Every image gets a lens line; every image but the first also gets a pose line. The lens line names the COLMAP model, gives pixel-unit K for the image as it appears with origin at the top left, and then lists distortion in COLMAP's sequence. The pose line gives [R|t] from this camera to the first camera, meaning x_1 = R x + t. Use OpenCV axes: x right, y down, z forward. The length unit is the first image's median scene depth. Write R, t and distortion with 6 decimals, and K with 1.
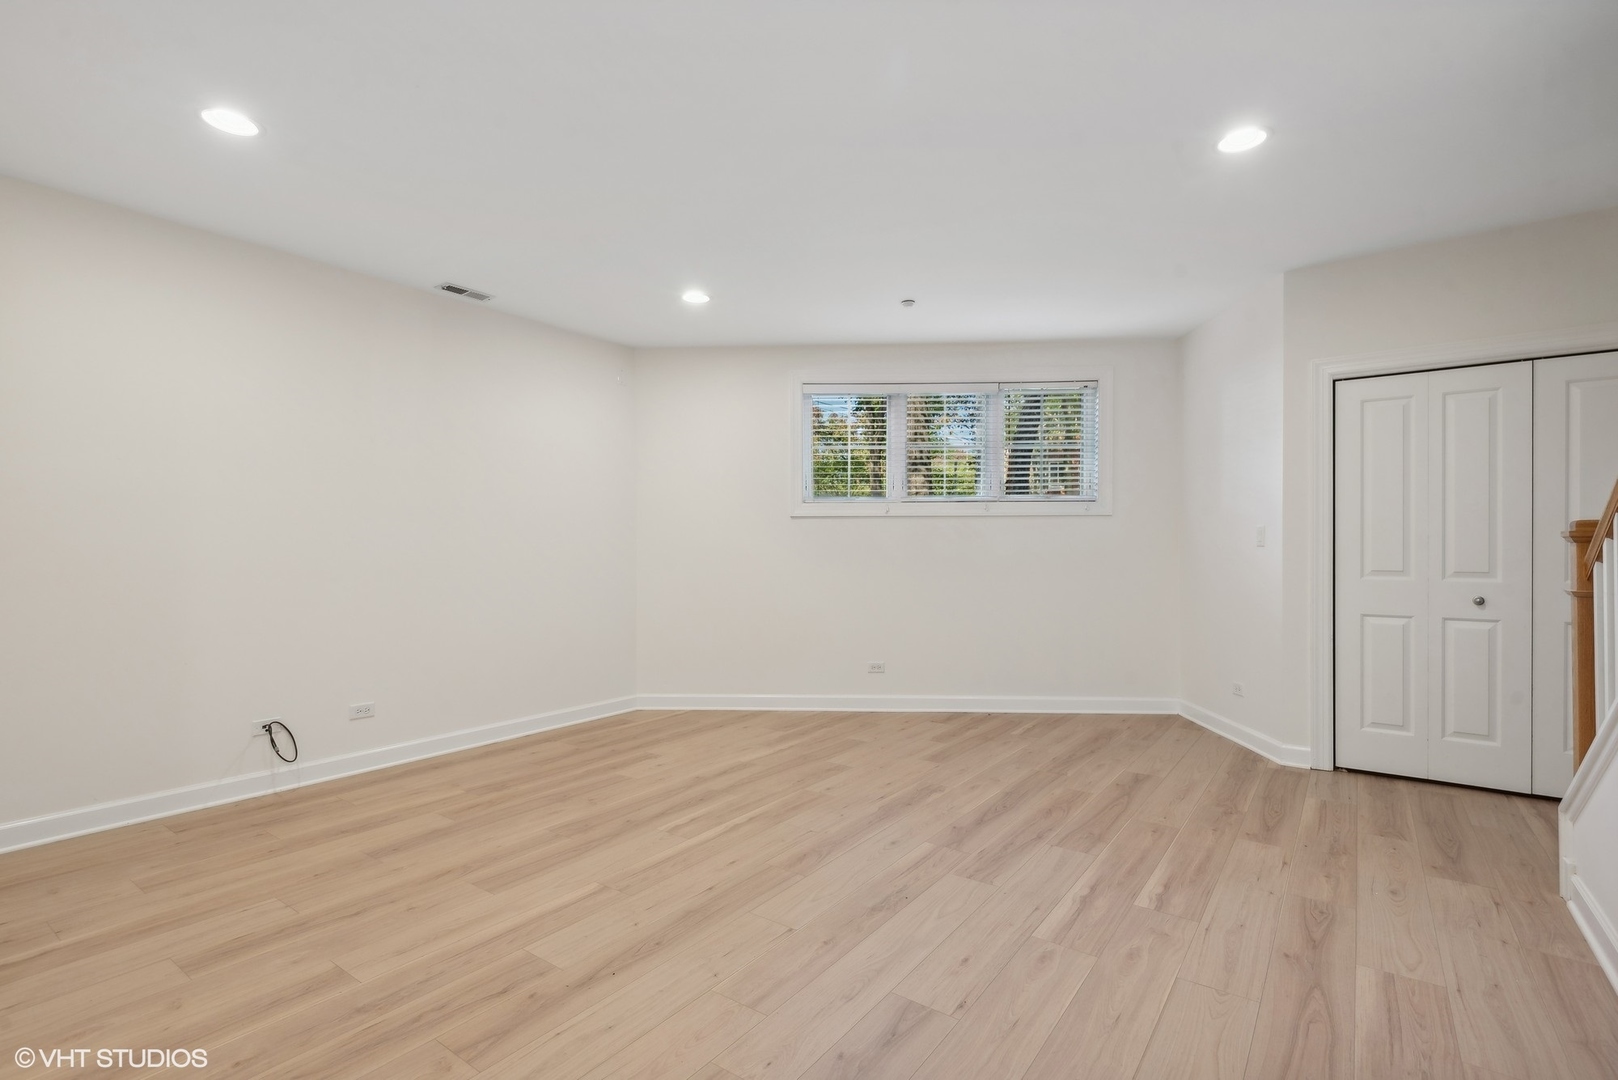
lens RADIAL K [[748.3, 0, 814.7], [0, 748.3, 540.7], [0, 0, 1]] dist [0.021023, -0.010804]
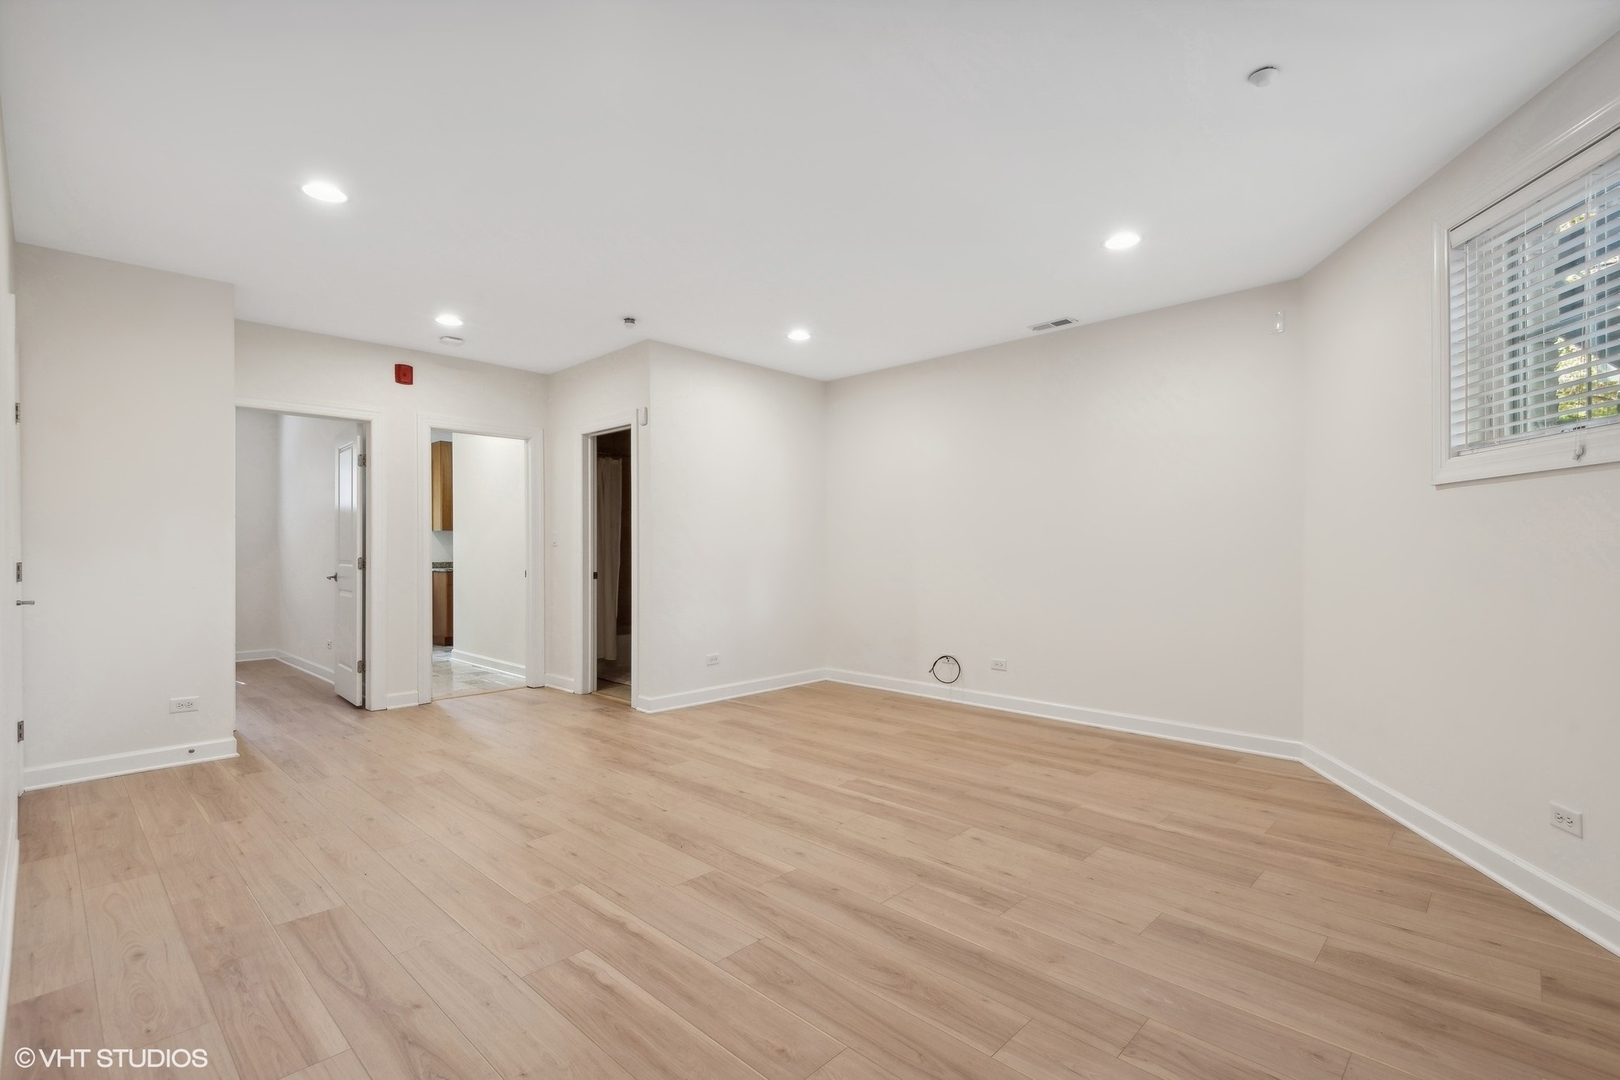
lens RADIAL K [[749.3, 0, 815.9], [0, 749.3, 545.1], [0, 0, 1]] dist [0.021023, -0.010804]
pose [[-0.137353, -0.001425, -0.990521, 1.013761], [0.009244, 0.999954, -0.002721, 0.015718], [0.990479, -0.009530, -0.137334, 1.122354]]
